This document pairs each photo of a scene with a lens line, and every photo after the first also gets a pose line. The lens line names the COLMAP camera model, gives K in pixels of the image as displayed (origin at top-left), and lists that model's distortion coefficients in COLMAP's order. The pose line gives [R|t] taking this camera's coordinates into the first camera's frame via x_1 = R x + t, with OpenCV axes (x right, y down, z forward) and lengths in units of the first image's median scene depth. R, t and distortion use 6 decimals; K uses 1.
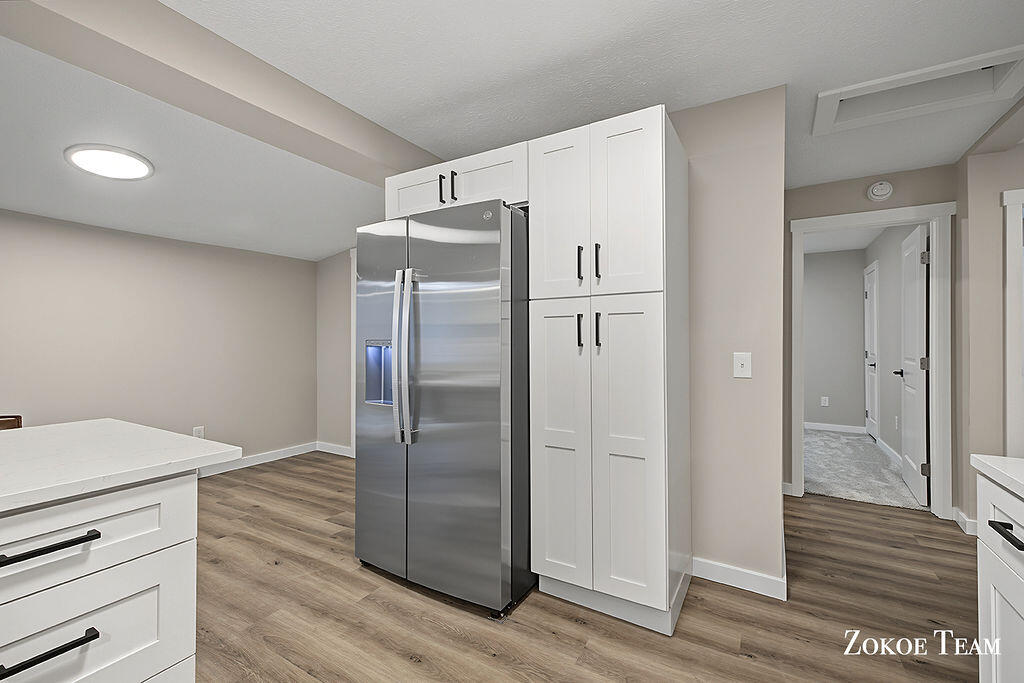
lens RADIAL K [[428.1, 0, 511.2], [0, 428.1, 342.4], [0, 0, 1]] dist [0.010862, -0.000665]
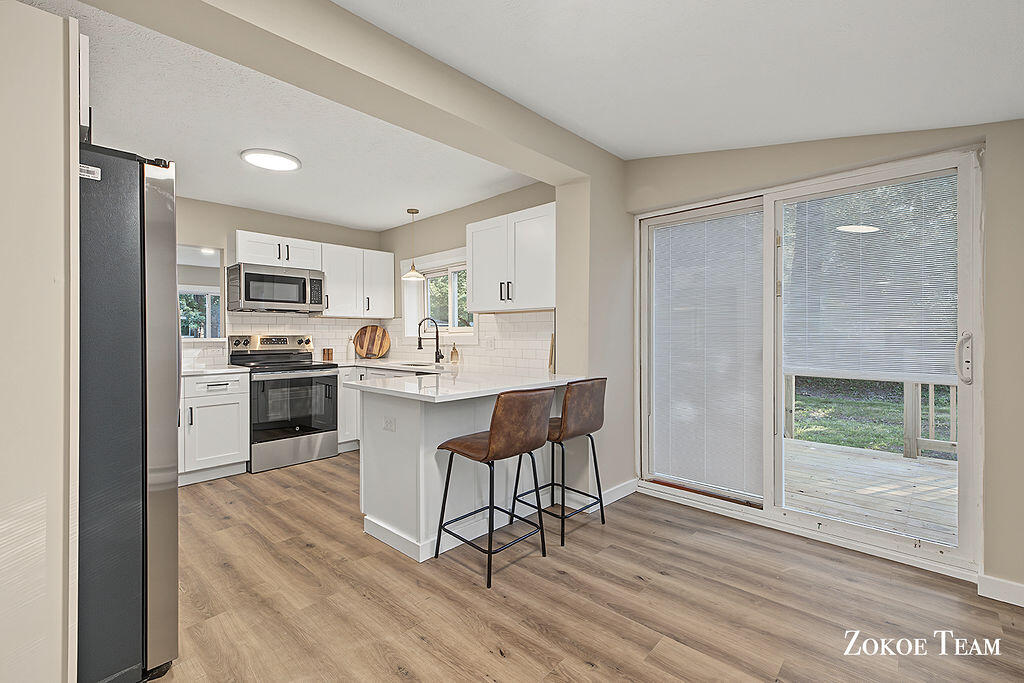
lens RADIAL K [[450.4, 0, 510.7], [0, 450.4, 334.7], [0, 0, 1]] dist [0.014926, -0.001647]
pose [[-0.972584, 0.007135, 0.232442, -1.271523], [0.008377, 0.999955, 0.004358, 0.003254], [-0.232400, 0.006186, -0.972601, 1.931656]]
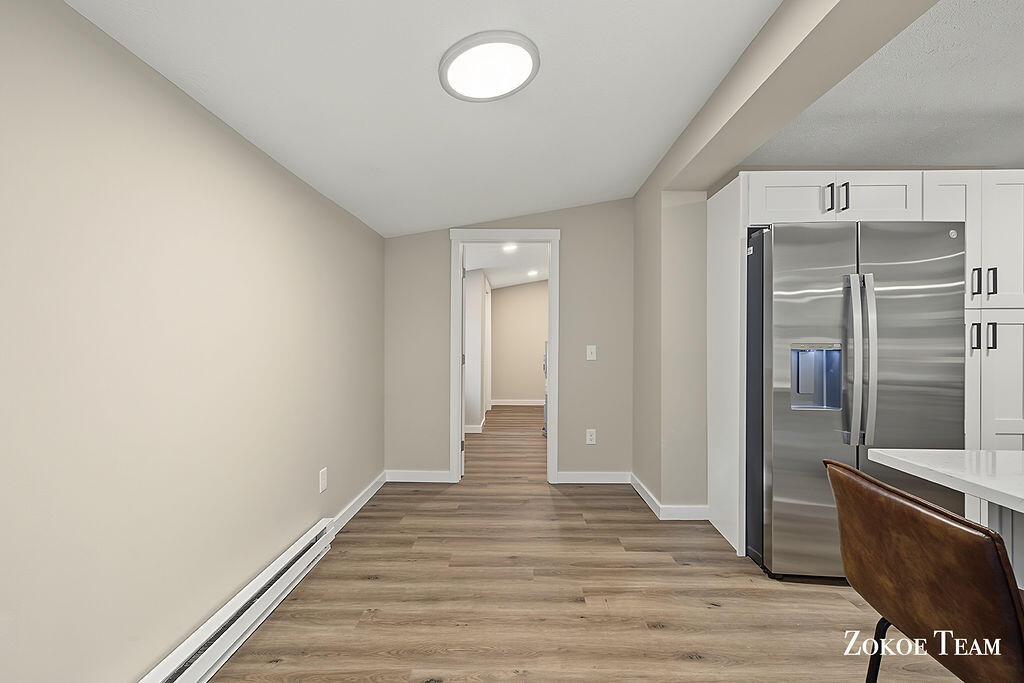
lens RADIAL K [[428.1, 0, 519.5], [0, 428.1, 341.7], [0, 0, 1]] dist [0.010862, -0.000665]
pose [[0.872269, 0.007758, 0.488964, -1.615829], [-0.007809, 0.999968, -0.001935, 0.002414], [-0.488963, -0.002130, 0.872302, 0.562747]]
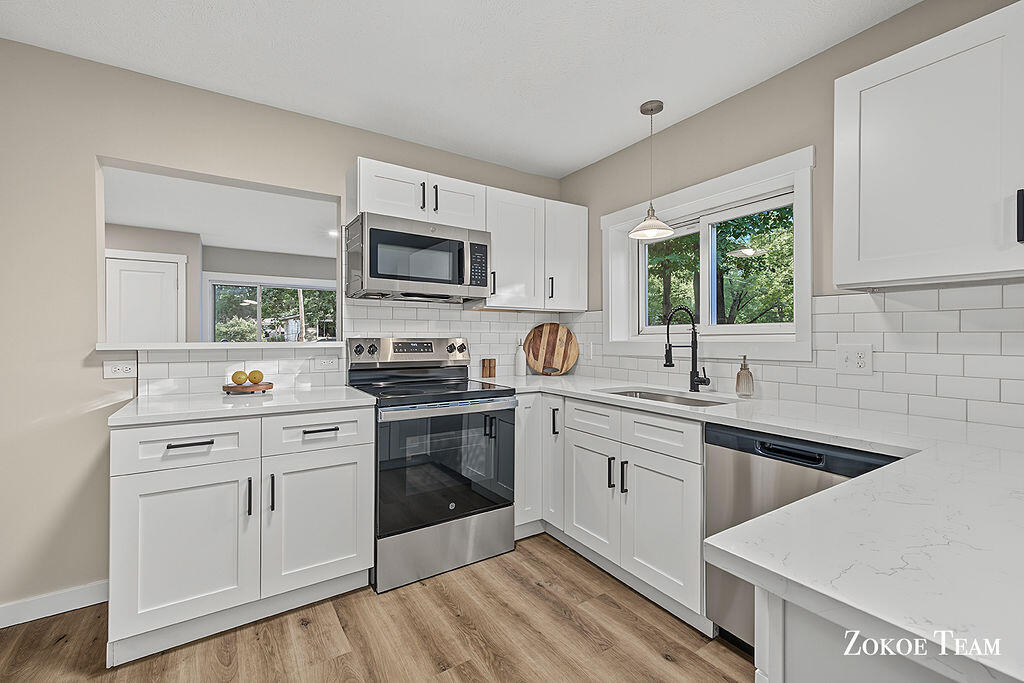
lens RADIAL K [[428.1, 0, 515.3], [0, 428.1, 334.0], [0, 0, 1]] dist [0.010862, -0.000665]
pose [[-0.893936, 0.004133, 0.448176, -0.412010], [0.003037, 0.999990, -0.003164, -0.000784], [-0.448185, -0.001467, -0.893940, 0.986668]]
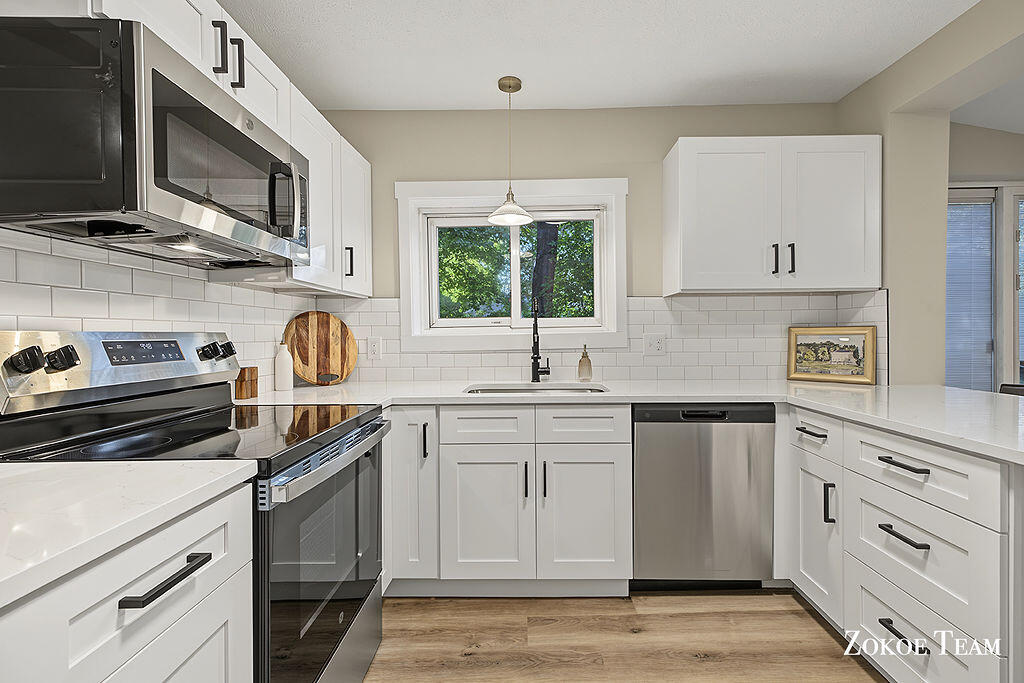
lens RADIAL K [[450.4, 0, 521.0], [0, 450.4, 337.1], [0, 0, 1]] dist [0.014926, -0.001647]
pose [[-0.867644, 0.013816, -0.496993, 0.375782], [0.007352, 0.999861, 0.014962, 0.008630], [0.497131, 0.009328, -0.867625, 0.783162]]
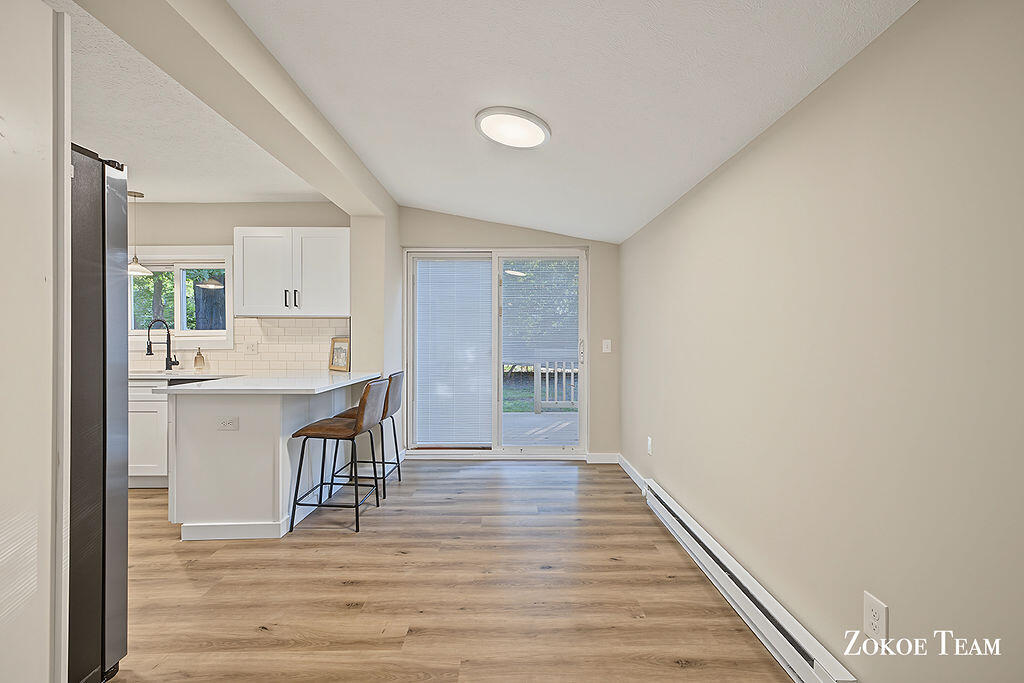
lens RADIAL K [[450.4, 0, 514.7], [0, 450.4, 340.3], [0, 0, 1]] dist [0.014926, -0.001647]
pose [[-0.863477, 0.004111, -0.504371, -0.653836], [0.000700, 0.999976, 0.006954, 0.005154], [0.504387, 0.005652, -0.863459, 2.375307]]
